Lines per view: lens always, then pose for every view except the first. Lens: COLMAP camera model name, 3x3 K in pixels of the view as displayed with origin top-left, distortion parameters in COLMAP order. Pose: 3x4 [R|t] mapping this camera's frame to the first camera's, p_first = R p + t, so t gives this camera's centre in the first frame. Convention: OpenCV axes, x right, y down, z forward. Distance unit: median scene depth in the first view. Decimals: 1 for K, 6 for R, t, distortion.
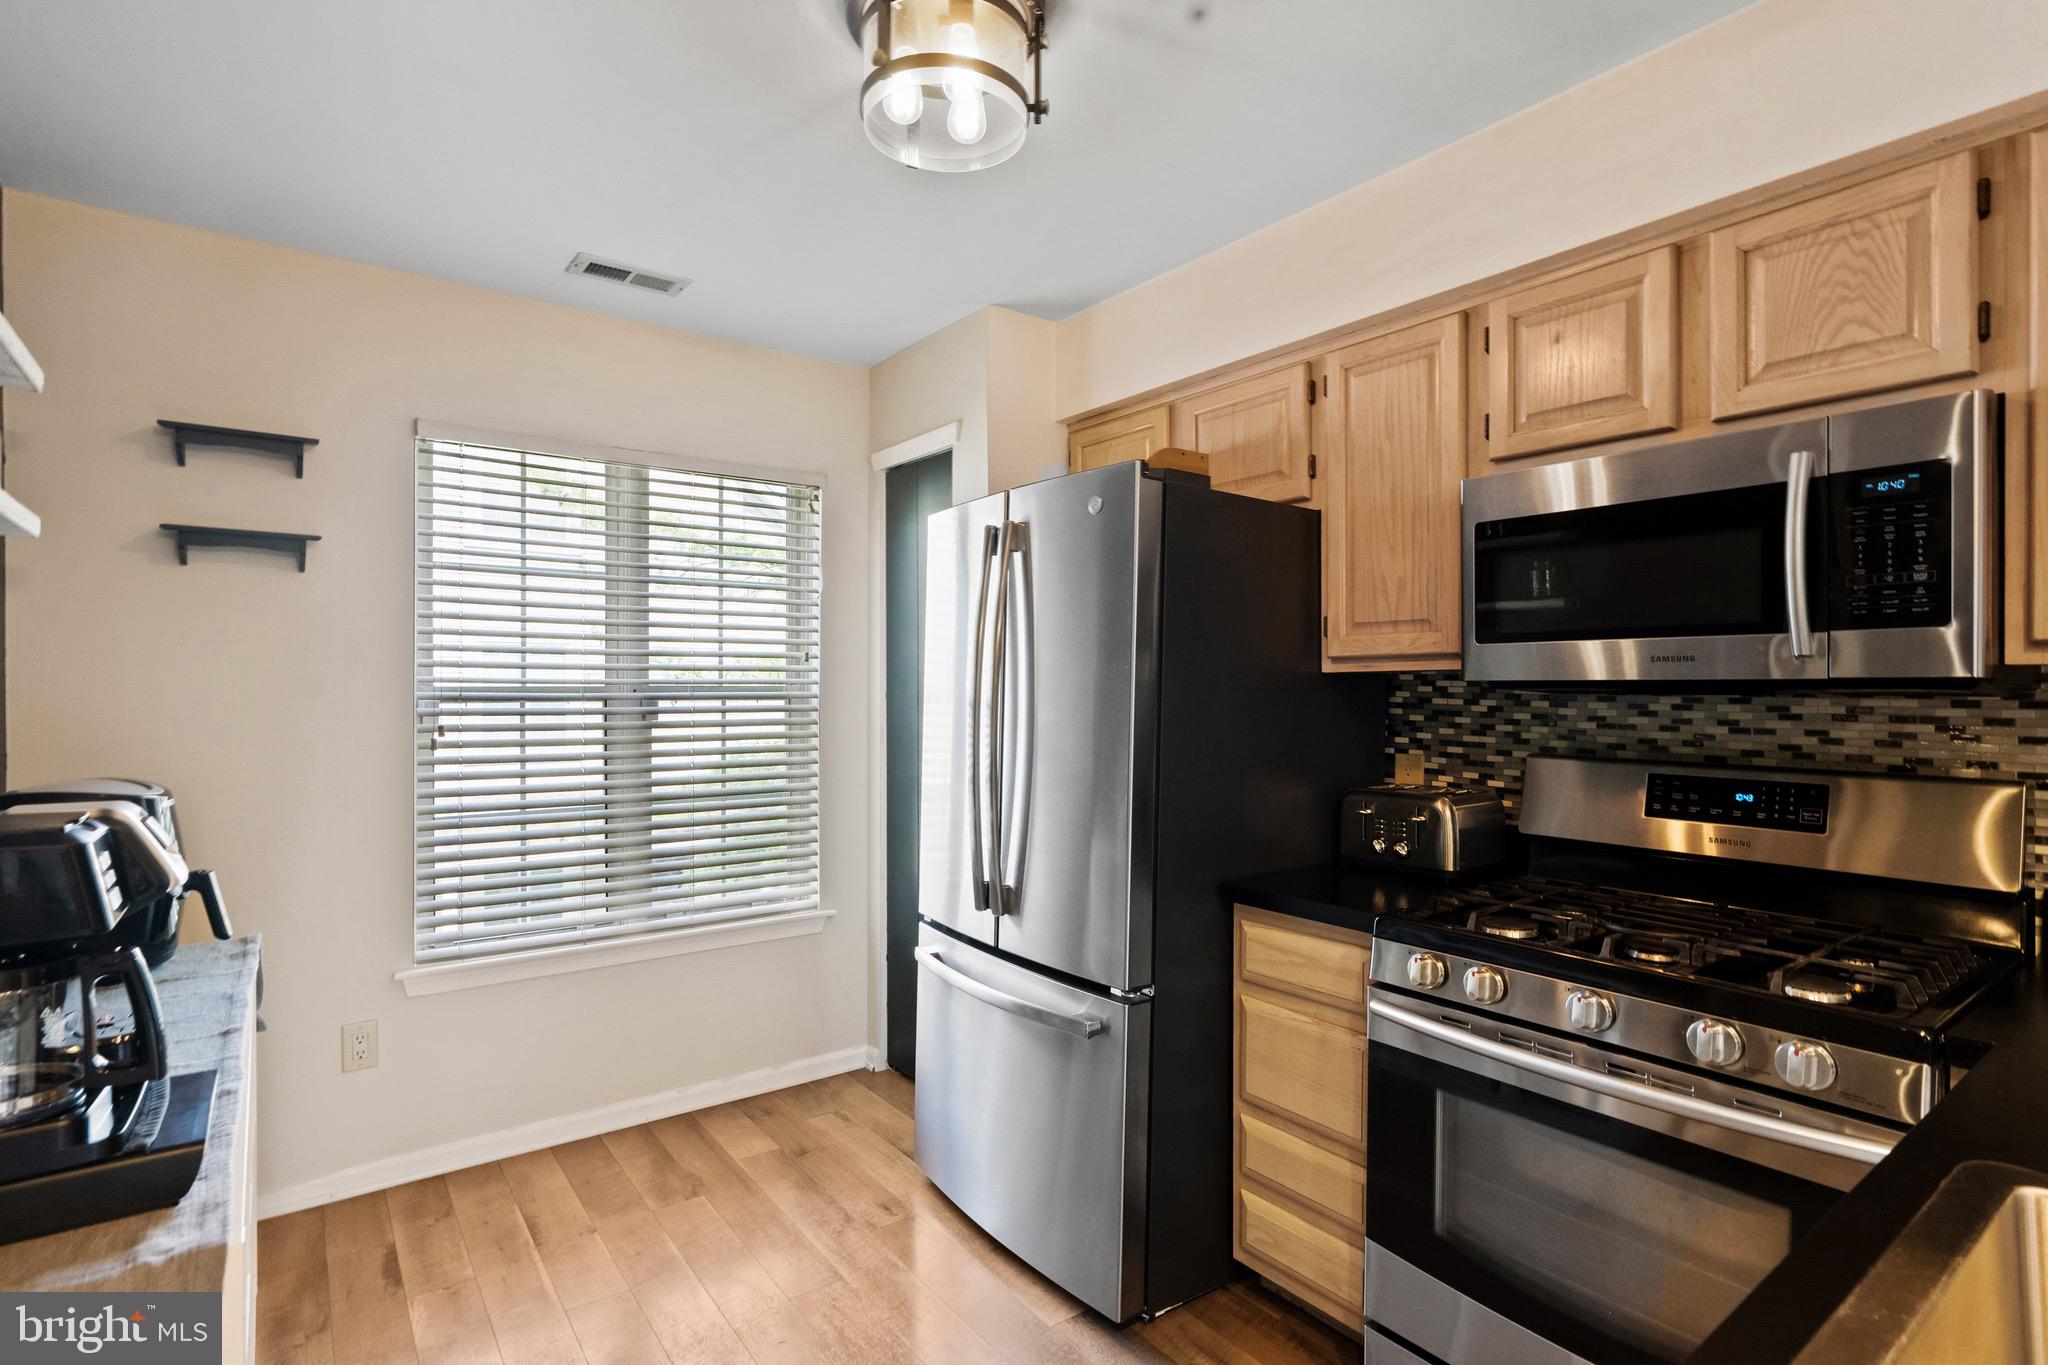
lens RADIAL K [[990.9, 0, 1023.3], [0, 990.9, 689.9], [0, 0, 1]] dist [-0.010364, 0.004161]
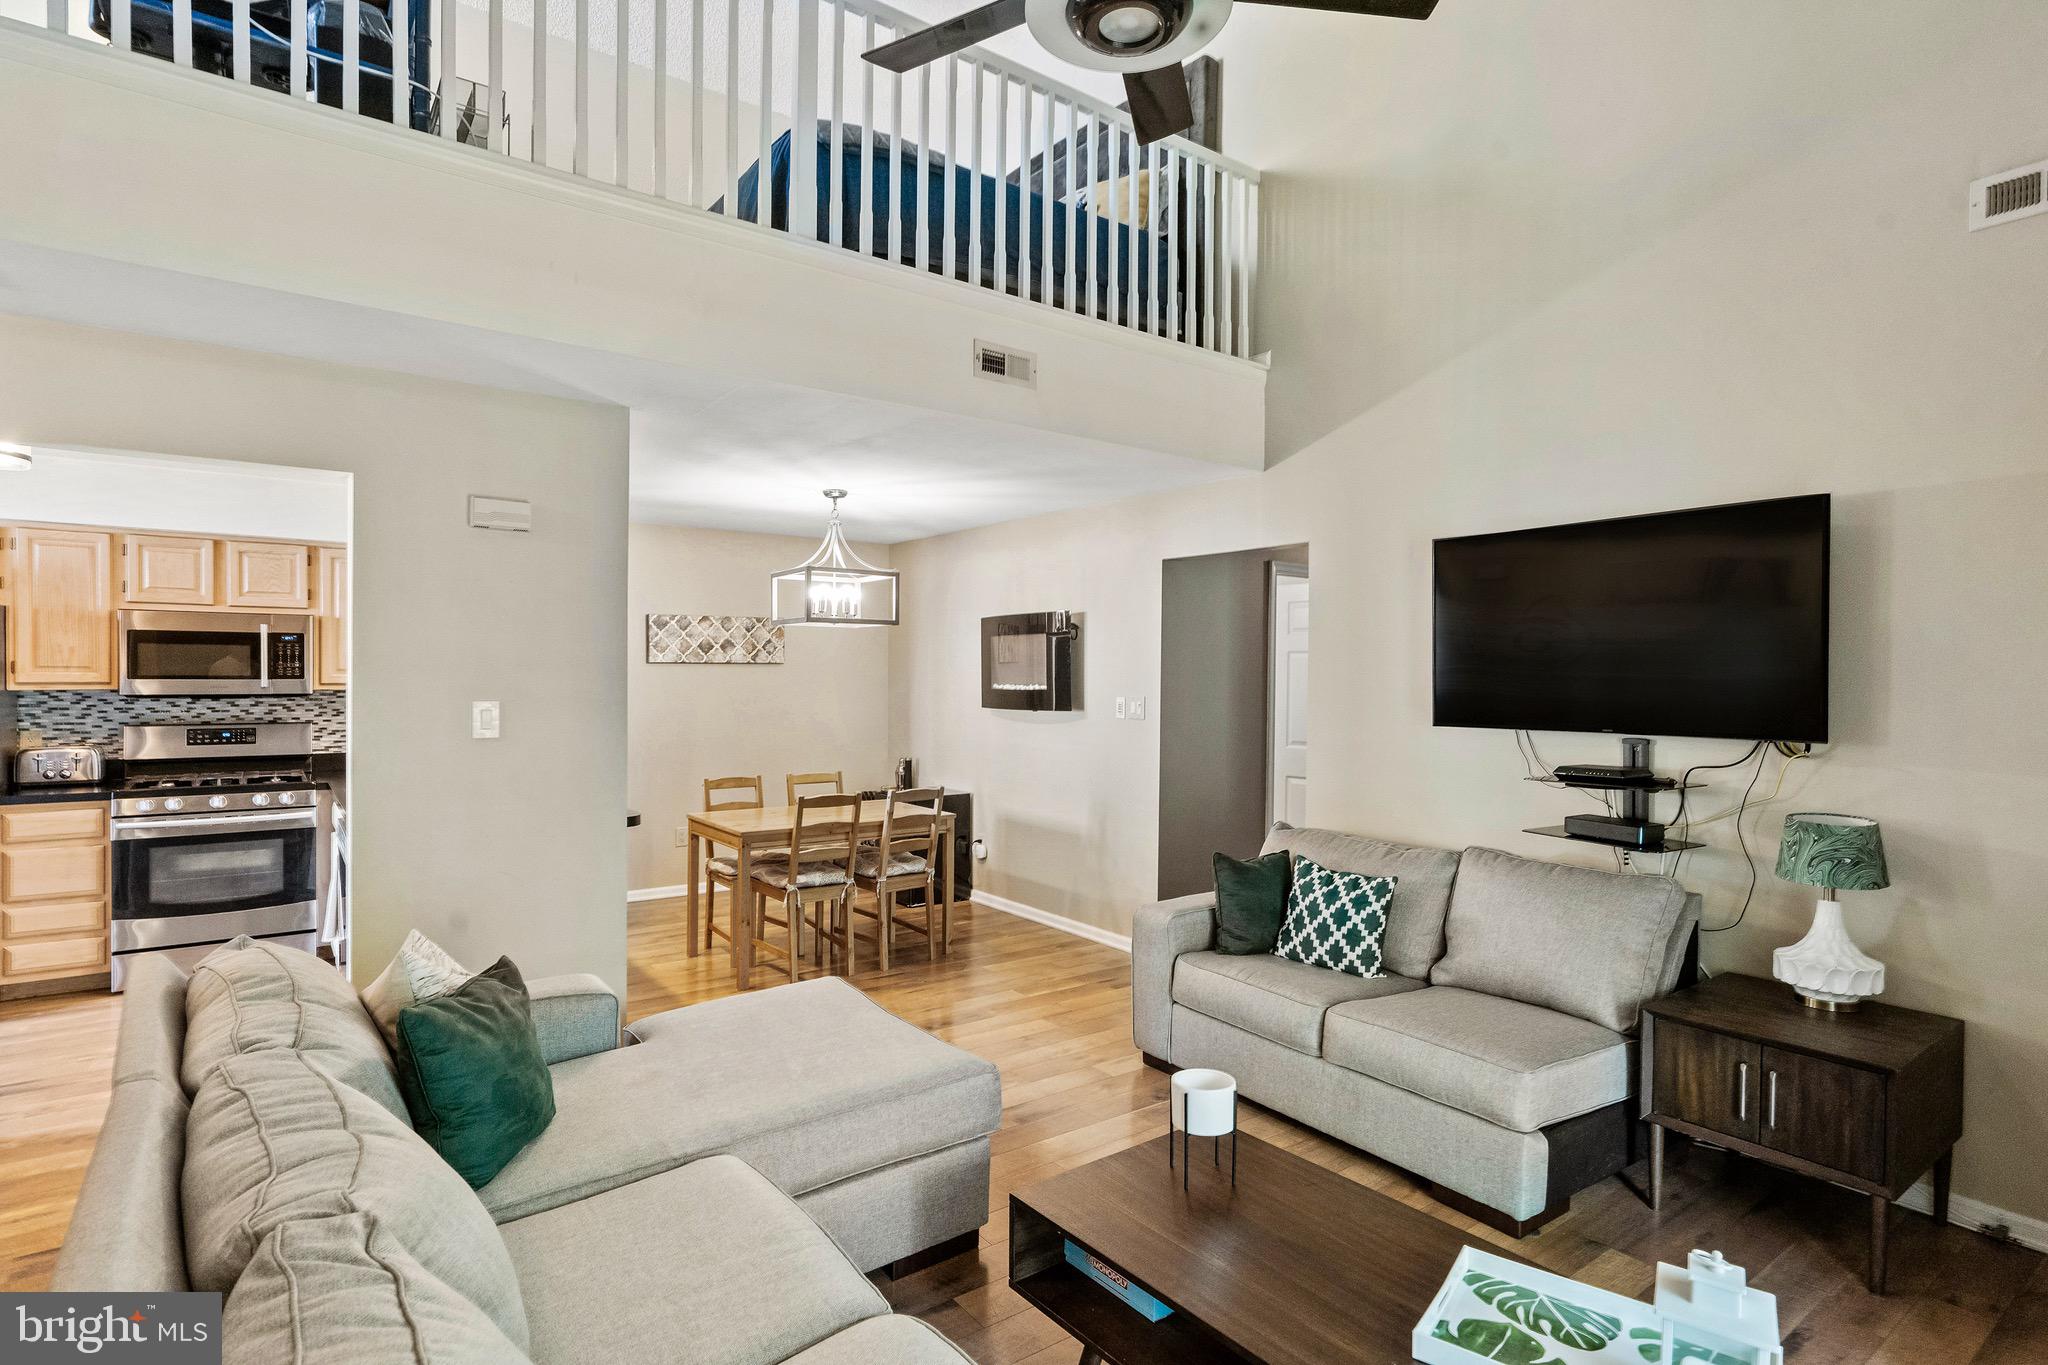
lens RADIAL K [[1046.7, 0, 1020.9], [0, 1046.7, 682.5], [0, 0, 1]] dist [-0.002160, 0.000834]
pose [[0.008700, -0.010630, 0.999906, -2.045460], [-0.002755, 0.999939, 0.010654, -0.071106], [-0.999958, -0.002847, 0.008670, -1.183464]]
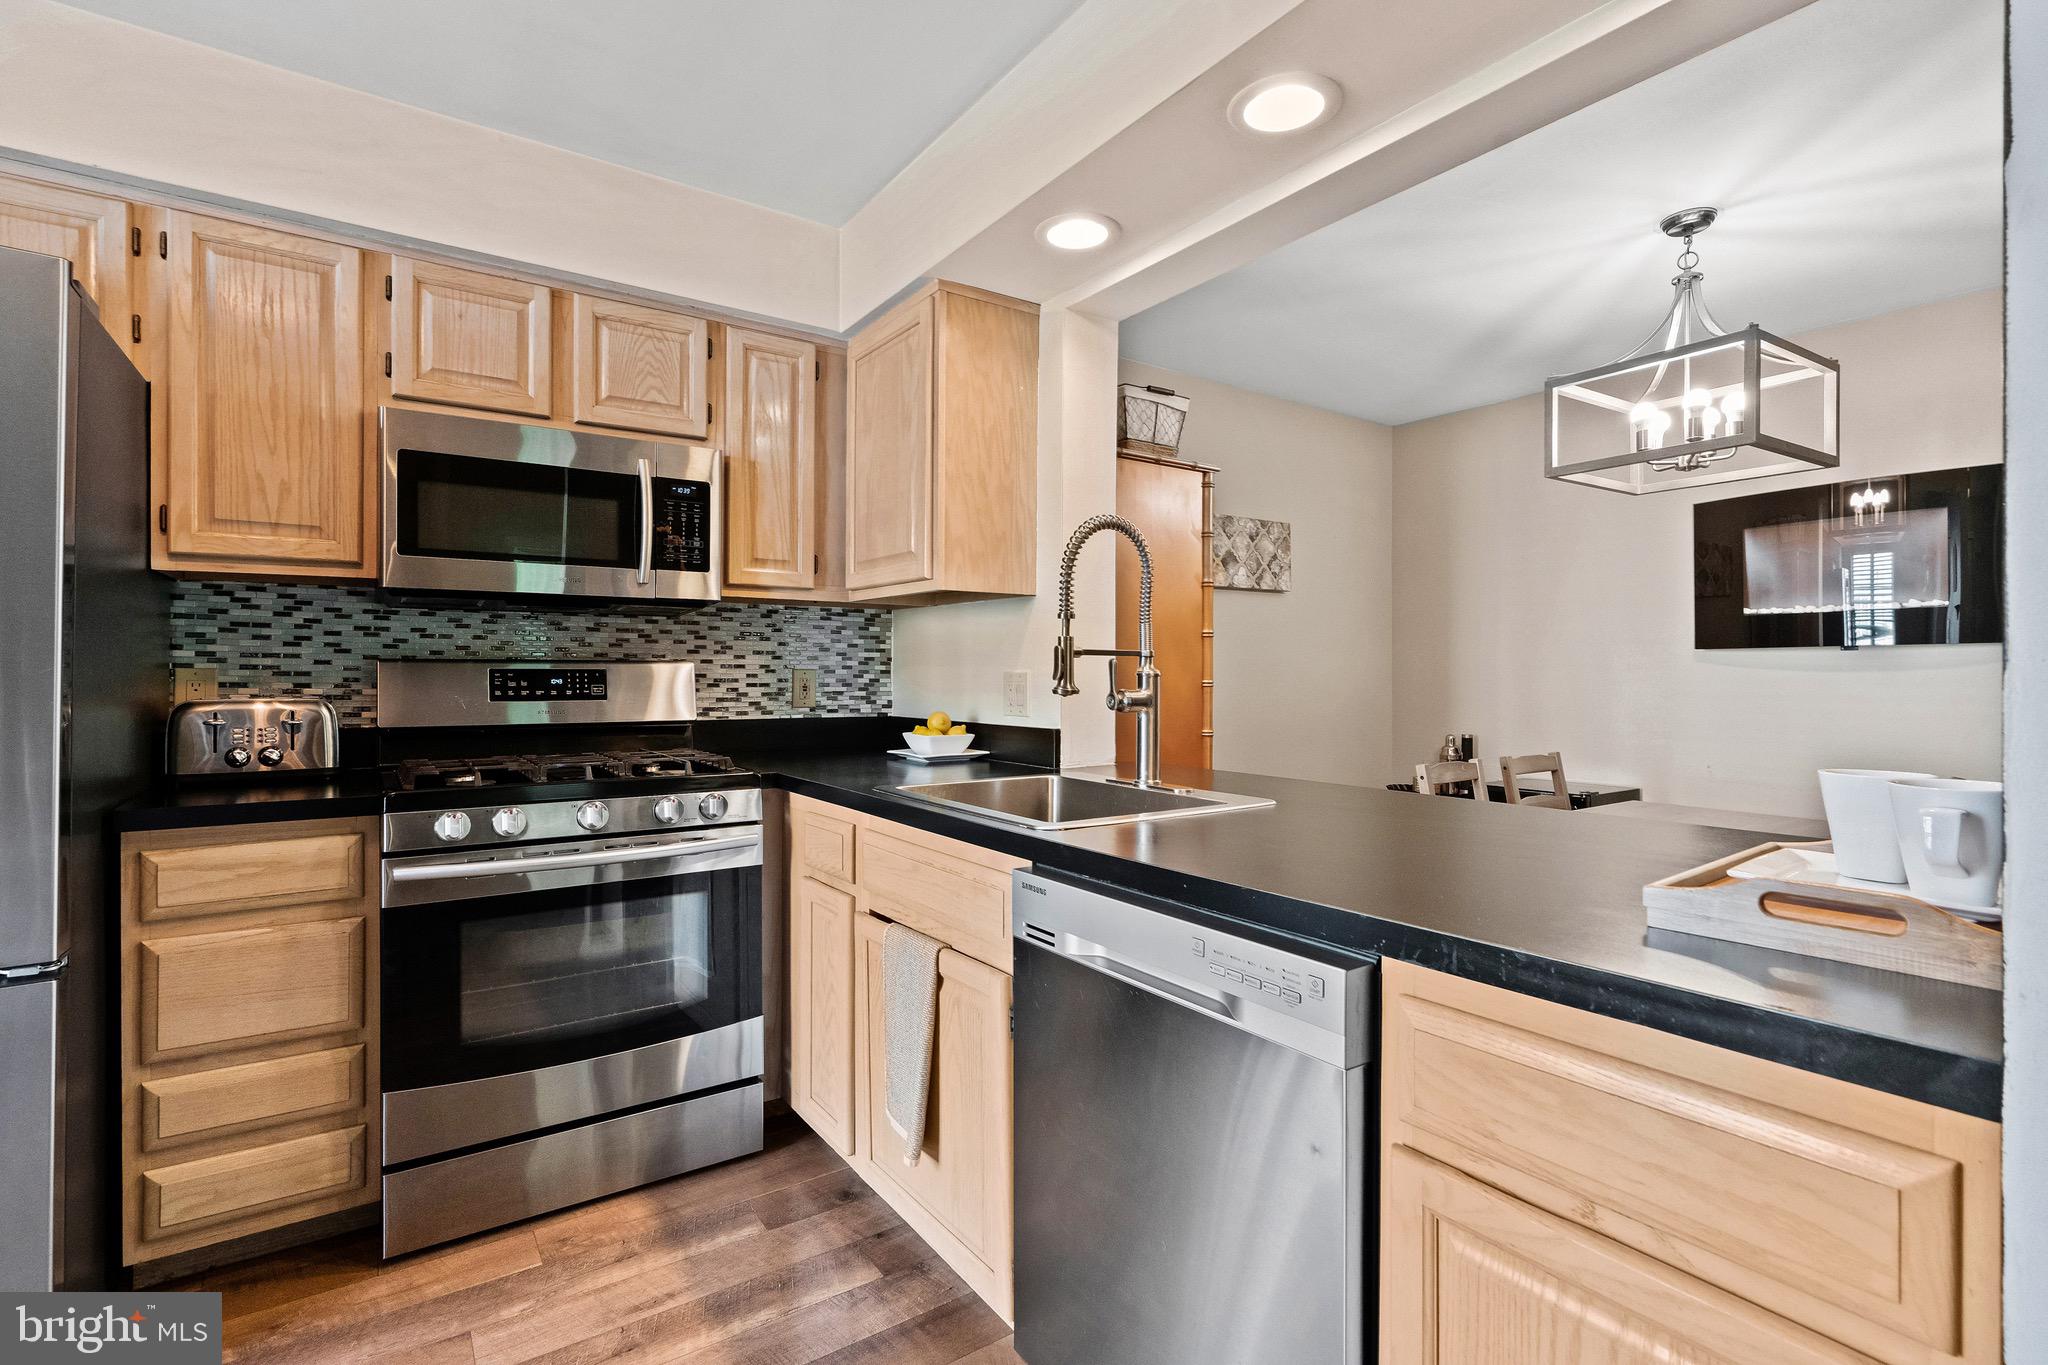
lens RADIAL K [[962.7, 0, 1016.5], [0, 962.7, 673.5], [0, 0, 1]] dist [-0.004281, 0.001098]
pose [[0.039101, -0.003760, 0.999228, -0.609190], [0.001548, 0.999992, 0.003703, 0.085466], [-0.999234, 0.001402, 0.039106, 0.244476]]
